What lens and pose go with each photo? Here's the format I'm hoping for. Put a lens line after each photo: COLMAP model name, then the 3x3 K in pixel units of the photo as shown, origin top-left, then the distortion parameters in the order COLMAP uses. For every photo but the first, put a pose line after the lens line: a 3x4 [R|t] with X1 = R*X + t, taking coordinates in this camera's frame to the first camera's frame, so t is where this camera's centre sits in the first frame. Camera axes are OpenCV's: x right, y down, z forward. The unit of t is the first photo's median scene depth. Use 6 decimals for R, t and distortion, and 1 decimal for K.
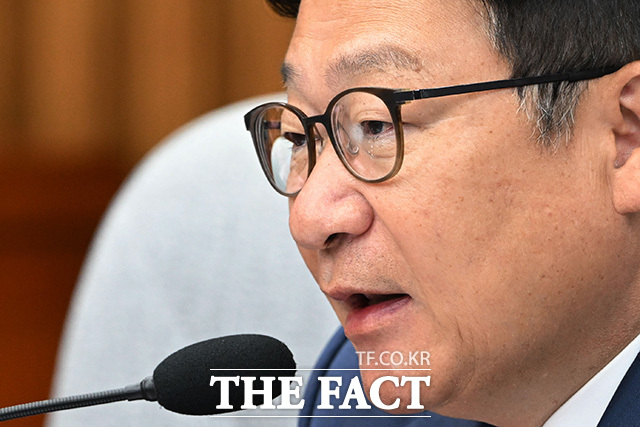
lens RADIAL K [[3338.4, 0, 306.0], [0, 3338.4, 211.1], [0, 0, 1]] dist [-3.280248, 0.000000]
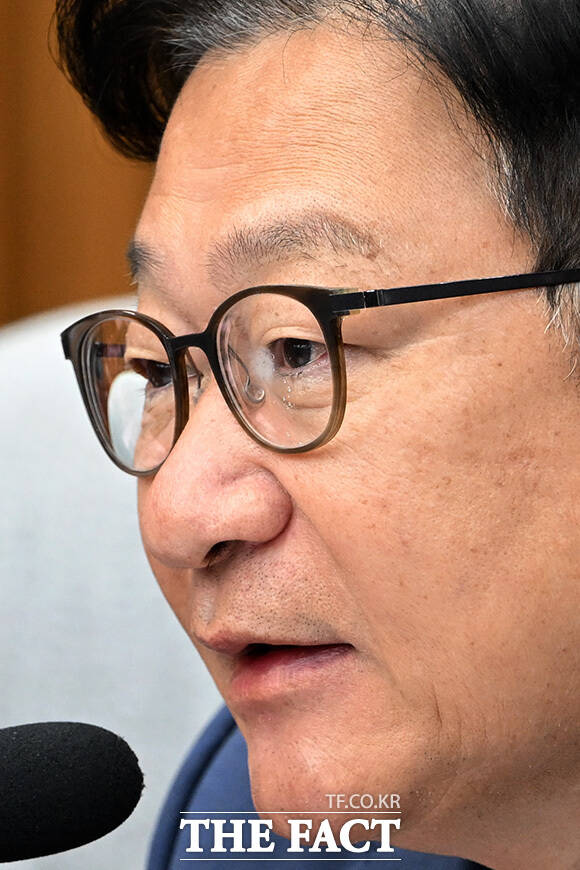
lens RADIAL K [[4538.1, 0, 285.4], [0, 4538.1, 434.2], [0, 0, 1]] dist [-3.280248, 0.000000]
pose [[0.999943, 0.008551, 0.006383, 0.014362], [-0.008507, 0.999941, -0.006789, -0.006411], [-0.006441, 0.006735, 0.999957, 0.222854]]
